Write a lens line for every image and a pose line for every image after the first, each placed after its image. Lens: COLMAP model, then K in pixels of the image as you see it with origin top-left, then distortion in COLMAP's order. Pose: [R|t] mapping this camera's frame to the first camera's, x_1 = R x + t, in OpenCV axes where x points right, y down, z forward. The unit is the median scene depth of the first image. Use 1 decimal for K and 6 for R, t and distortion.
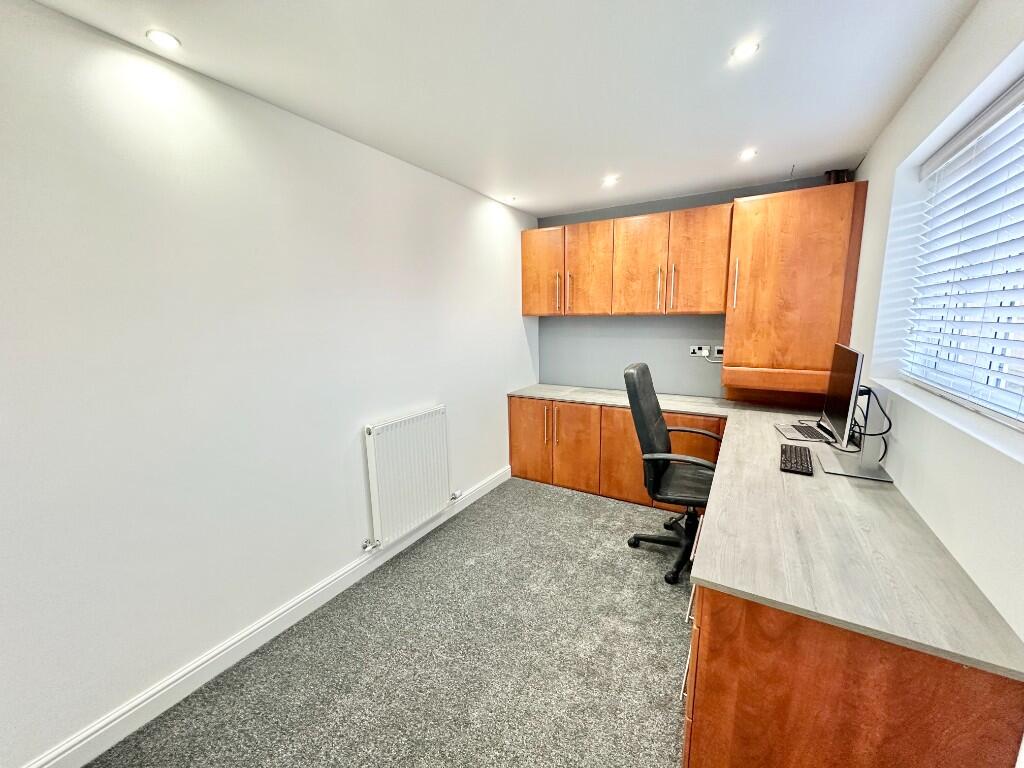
lens RADIAL K [[406.2, 0, 513.9], [0, 406.2, 386.5], [0, 0, 1]] dist [-0.001500, -0.000968]
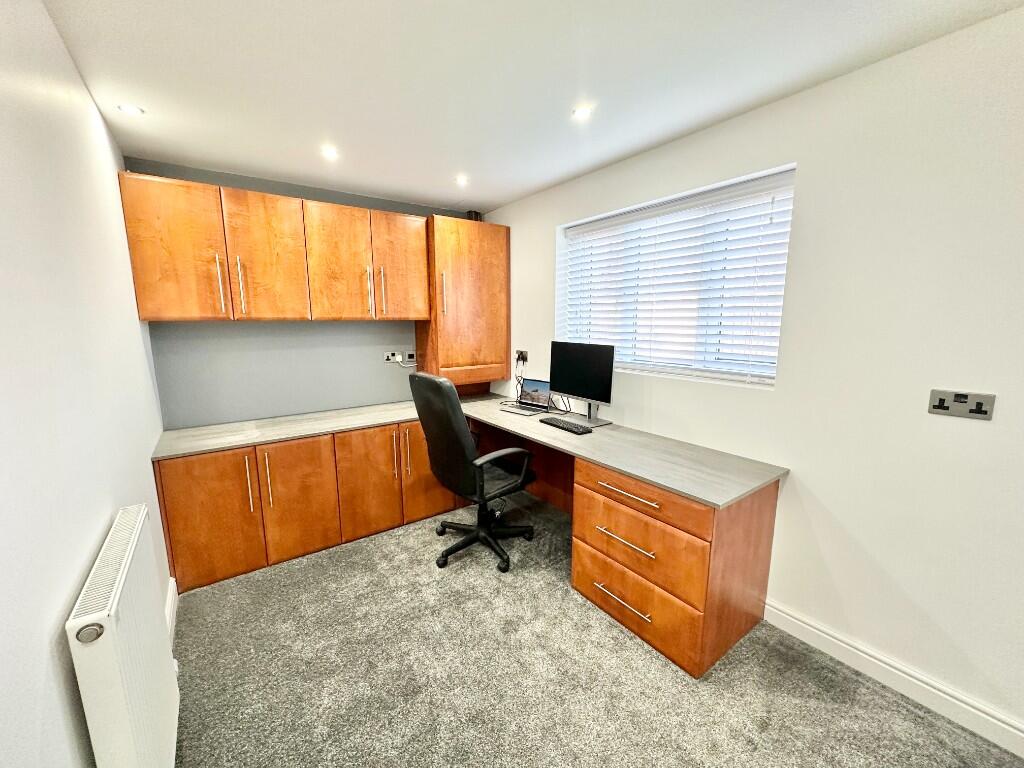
lens RADIAL K [[406.2, 0, 512.9], [0, 406.2, 386.5], [0, 0, 1]] dist [-0.001500, -0.000968]
pose [[0.399288, -0.136084, 0.906670, -0.365669], [0.155100, 0.984696, 0.079491, -0.053971], [-0.903611, 0.108885, 0.414283, 0.352464]]
